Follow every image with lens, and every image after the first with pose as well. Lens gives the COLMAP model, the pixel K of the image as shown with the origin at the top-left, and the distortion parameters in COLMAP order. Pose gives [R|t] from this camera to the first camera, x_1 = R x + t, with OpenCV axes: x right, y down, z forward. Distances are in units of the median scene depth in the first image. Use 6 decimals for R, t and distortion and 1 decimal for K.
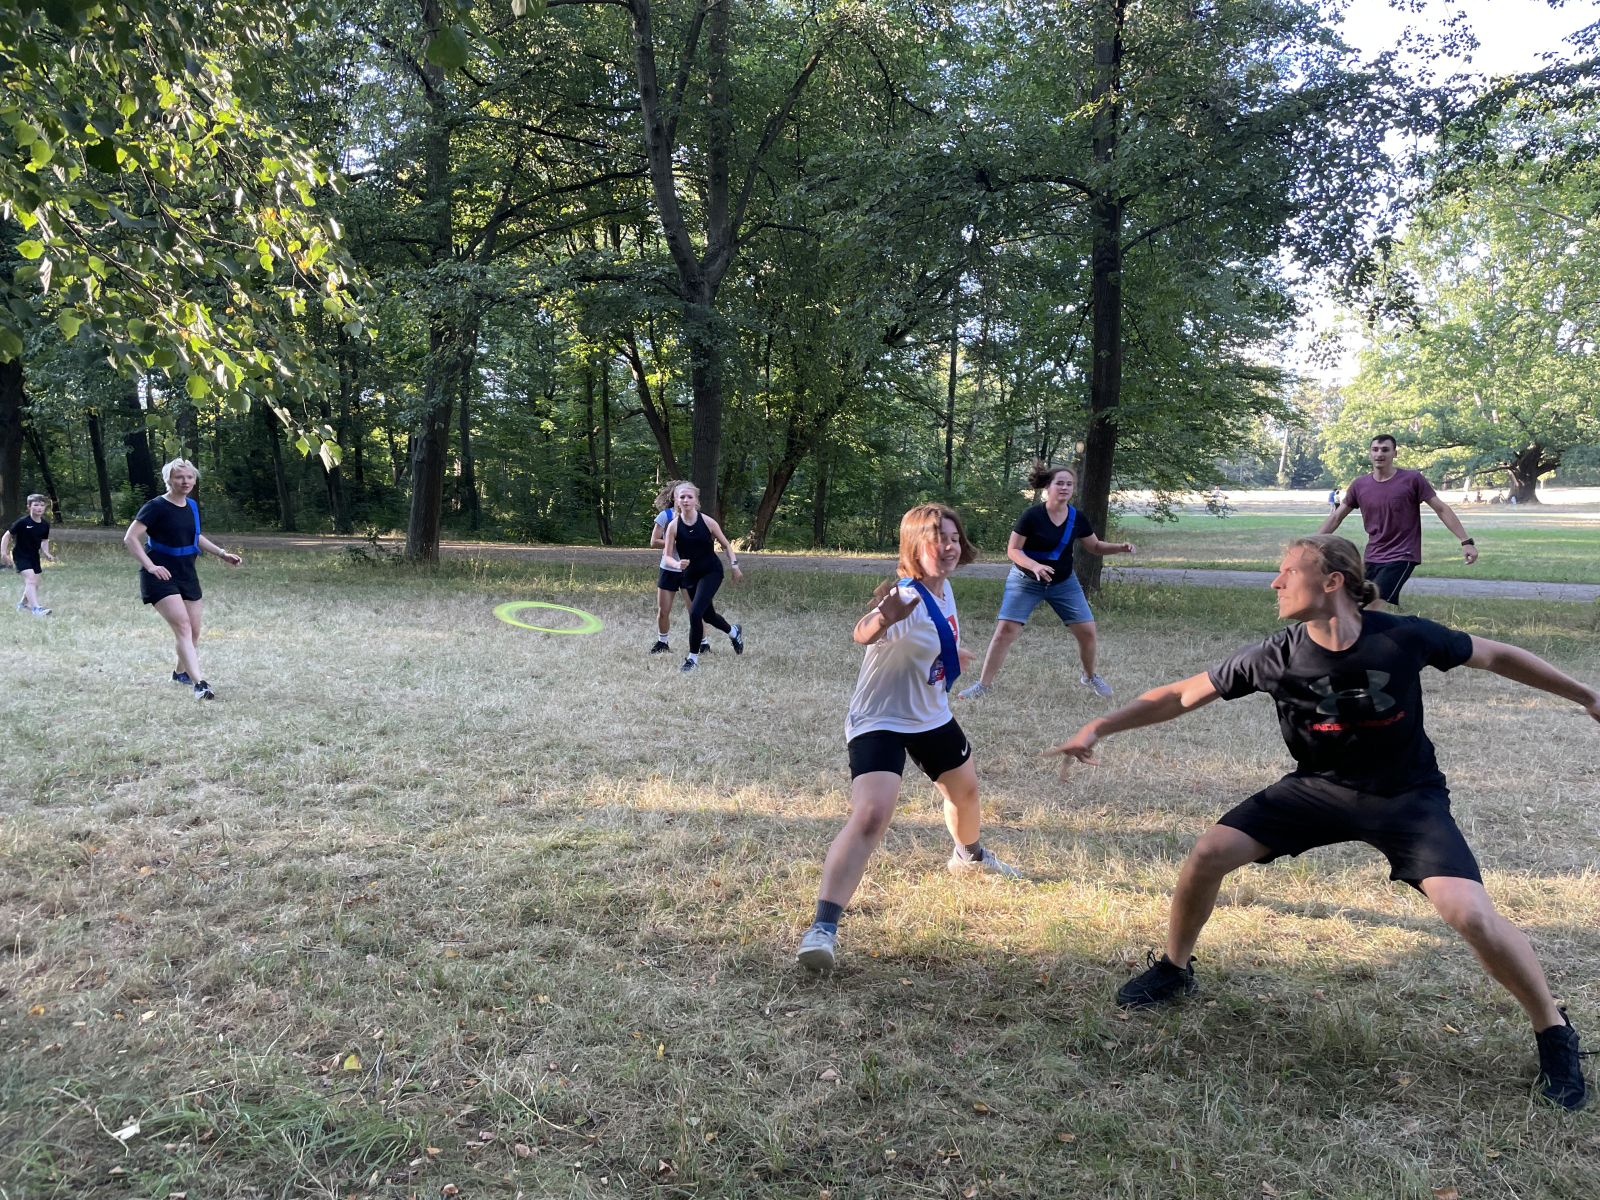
lens RADIAL K [[1199.3, 0, 796.5], [0, 1199.3, 593.2], [0, 0, 1]] dist [0.080899, -0.109158]
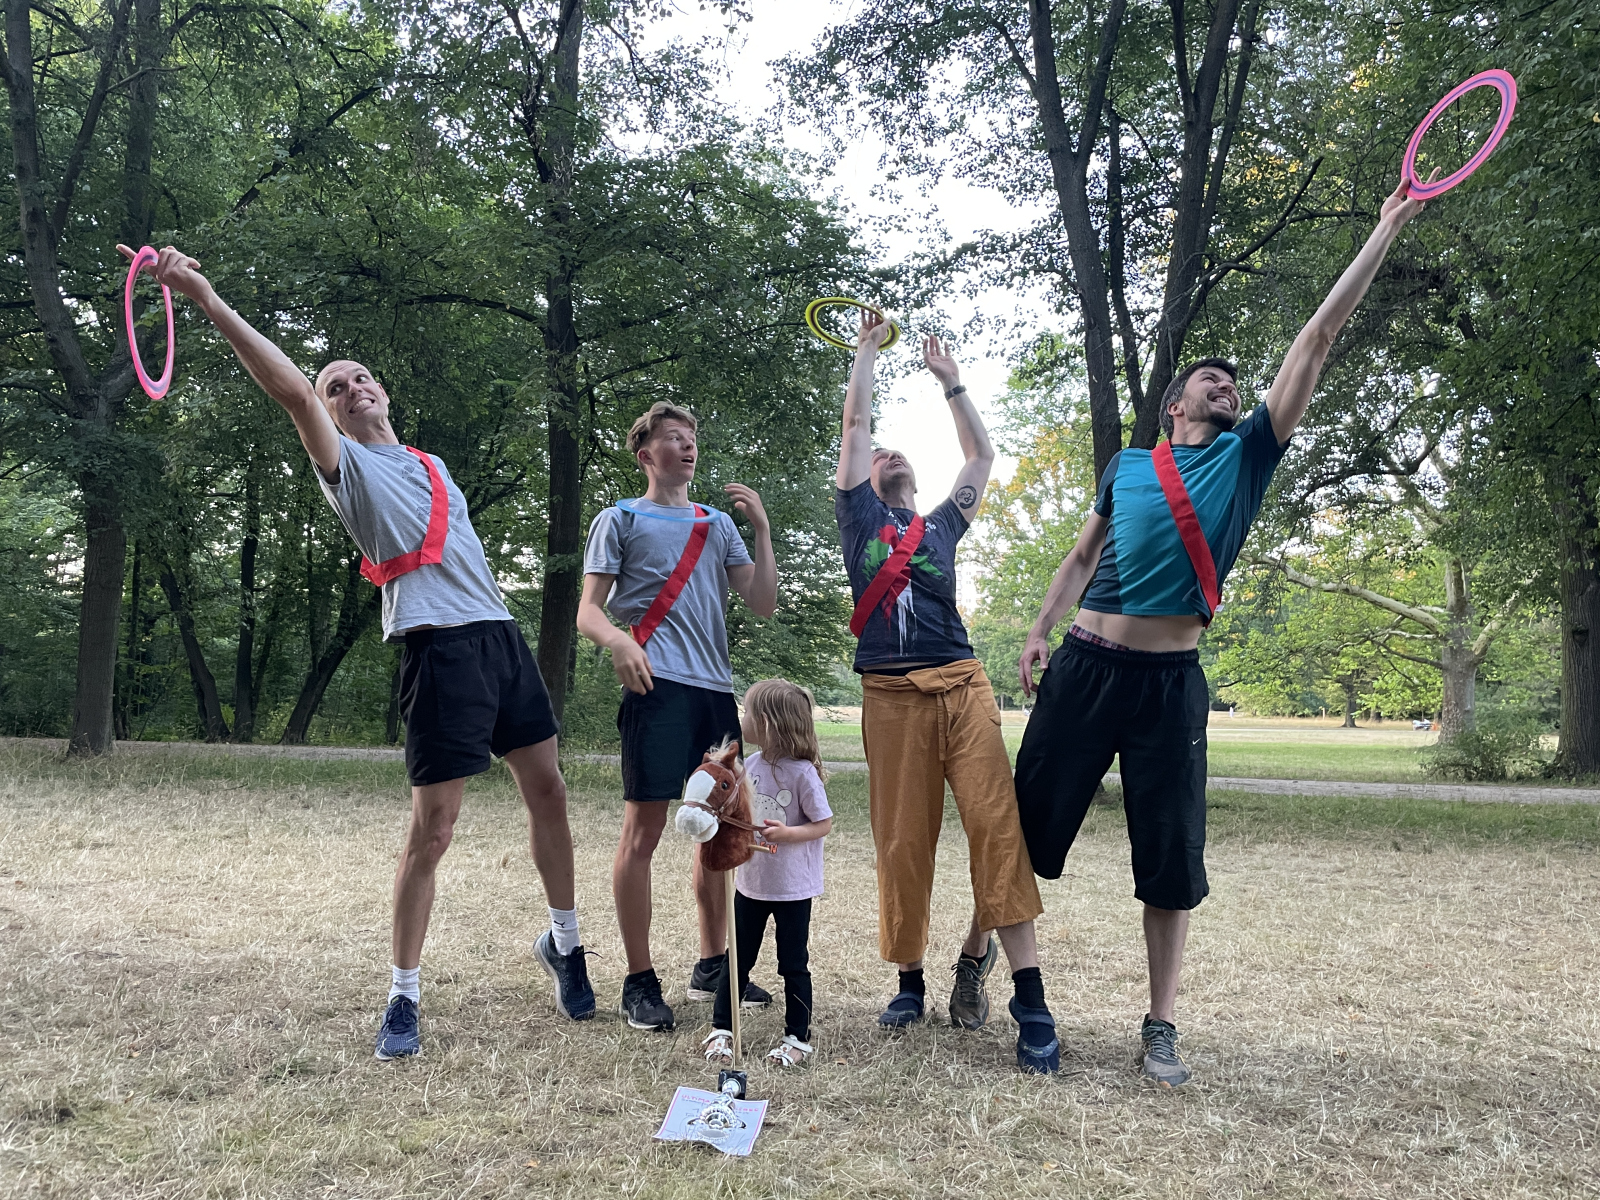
lens RADIAL K [[1199.3, 0, 783.2], [0, 1199.3, 598.1], [0, 0, 1]] dist [0.080899, -0.109158]
pose [[0.969743, 0.038859, 0.241016, 0.097306], [0.003817, 0.984717, -0.174123, 0.015518], [-0.244098, 0.169774, 0.954774, 0.053238]]
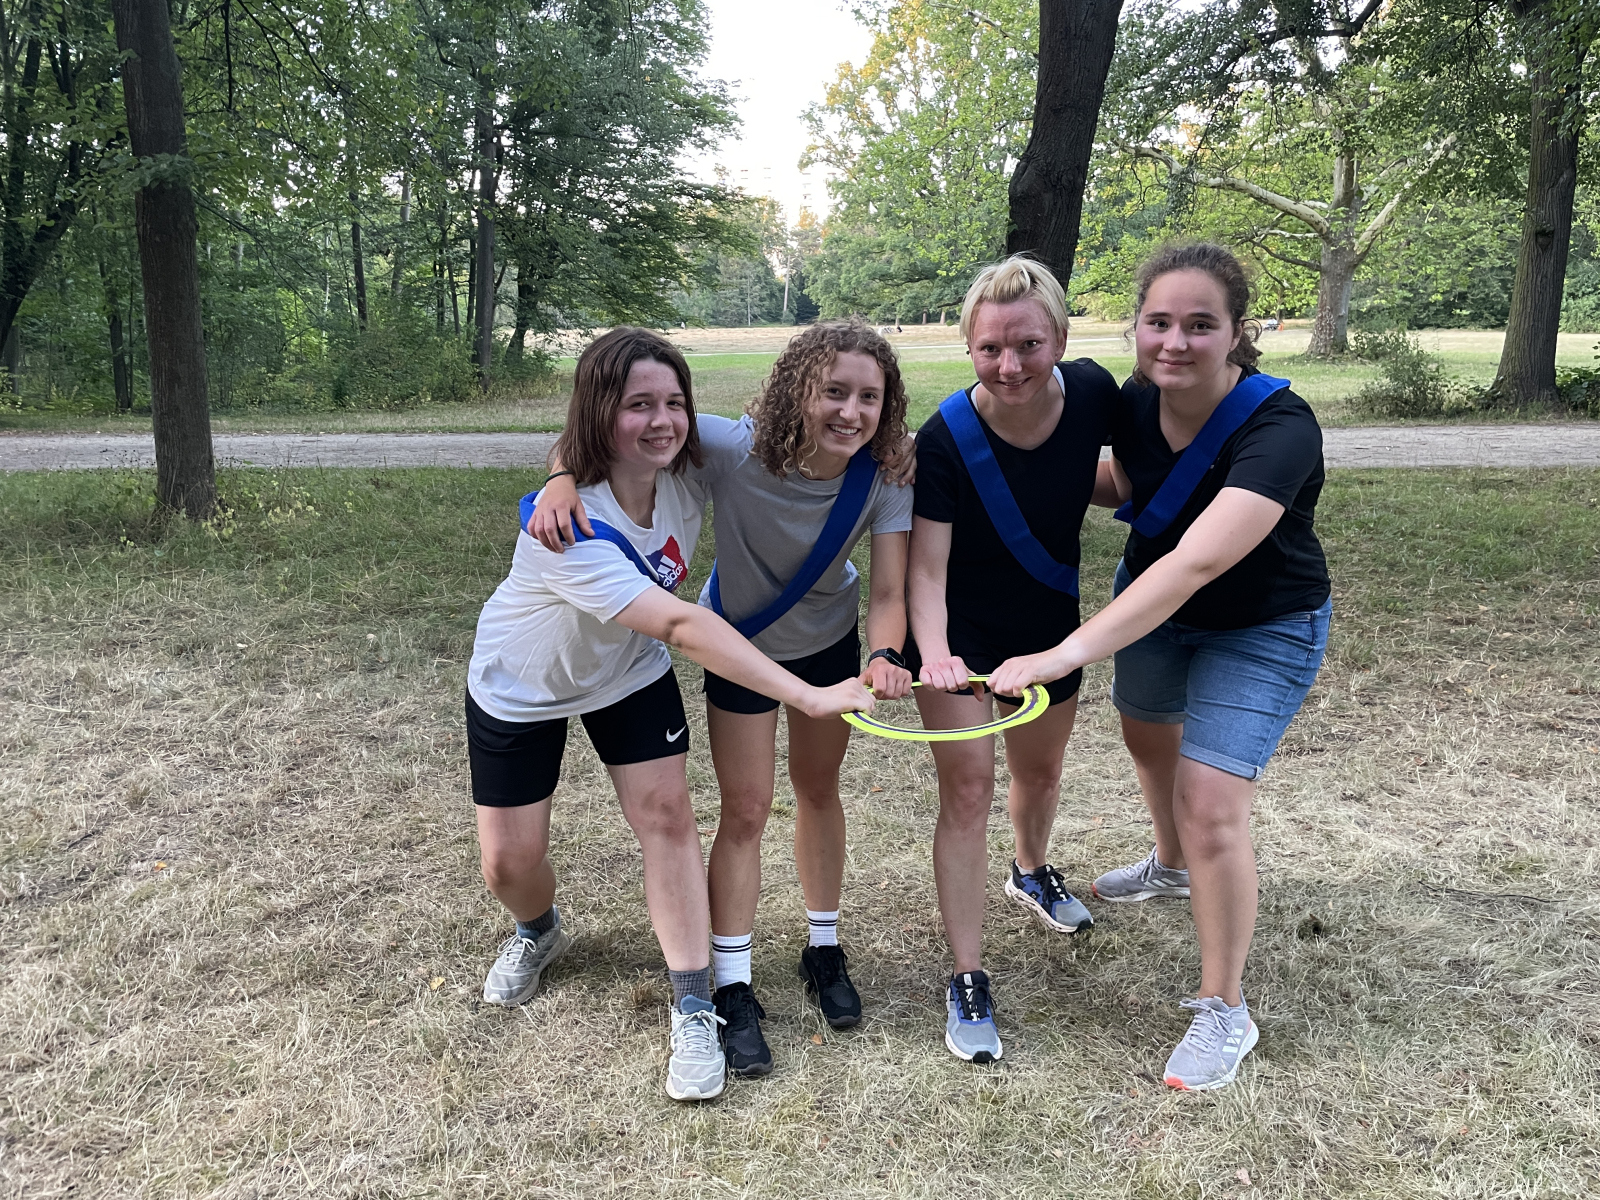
lens RADIAL K [[1199.3, 0, 810.4], [0, 1199.3, 596.2], [0, 0, 1]] dist [0.080899, -0.109158]
pose [[0.924941, -0.101403, 0.366334, 0.147750], [0.052620, 0.988639, 0.140800, -0.012022], [-0.376450, -0.110955, 0.919769, 0.179817]]
